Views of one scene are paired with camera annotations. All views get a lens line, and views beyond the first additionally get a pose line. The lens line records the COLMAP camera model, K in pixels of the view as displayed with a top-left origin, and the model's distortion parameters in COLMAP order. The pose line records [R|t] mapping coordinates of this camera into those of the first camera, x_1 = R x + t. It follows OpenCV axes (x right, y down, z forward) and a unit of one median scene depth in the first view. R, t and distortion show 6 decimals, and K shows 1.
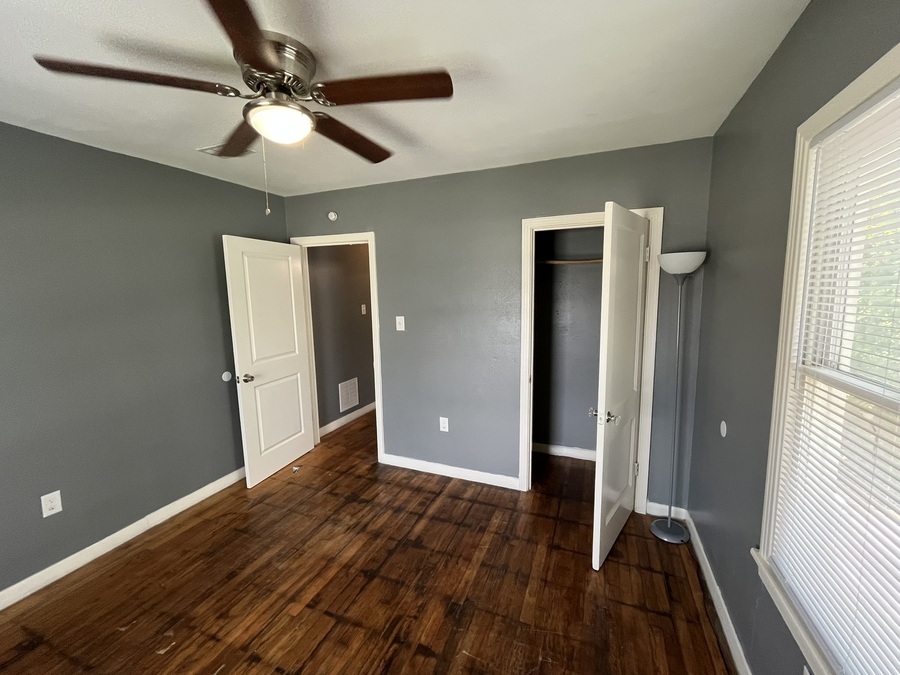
lens RADIAL K [[369.8, 0, 446.0], [0, 369.8, 336.4], [0, 0, 1]] dist [-0.003639, 0.000016]
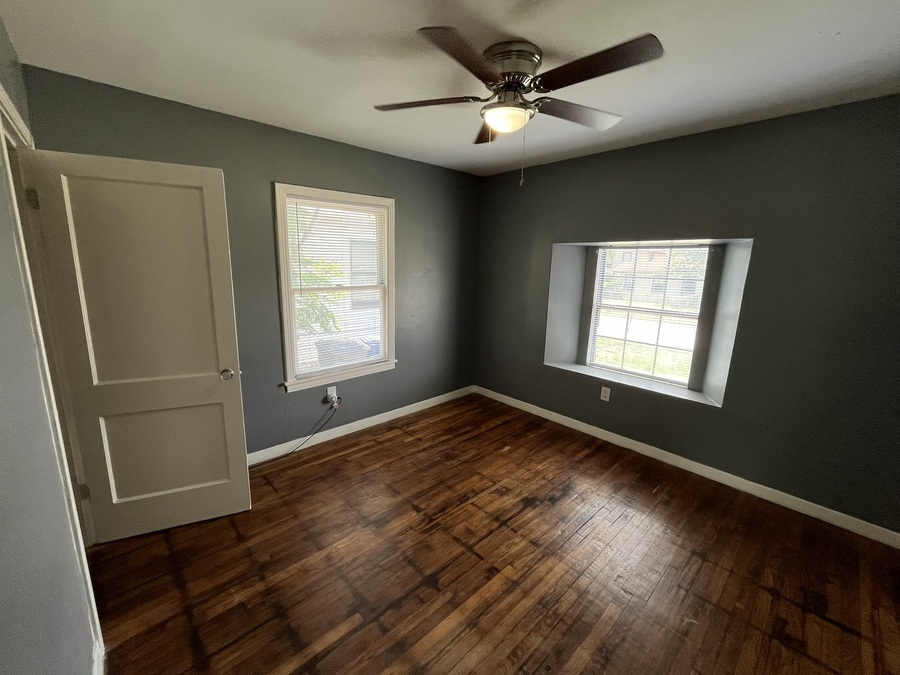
lens RADIAL K [[369.8, 0, 446.0], [0, 369.8, 336.4], [0, 0, 1]] dist [-0.003639, 0.000016]
pose [[-0.908922, -0.080886, 0.409045, -0.582654], [0.047541, 0.954503, 0.294386, -0.174953], [-0.414246, 0.287020, -0.863724, 1.679959]]
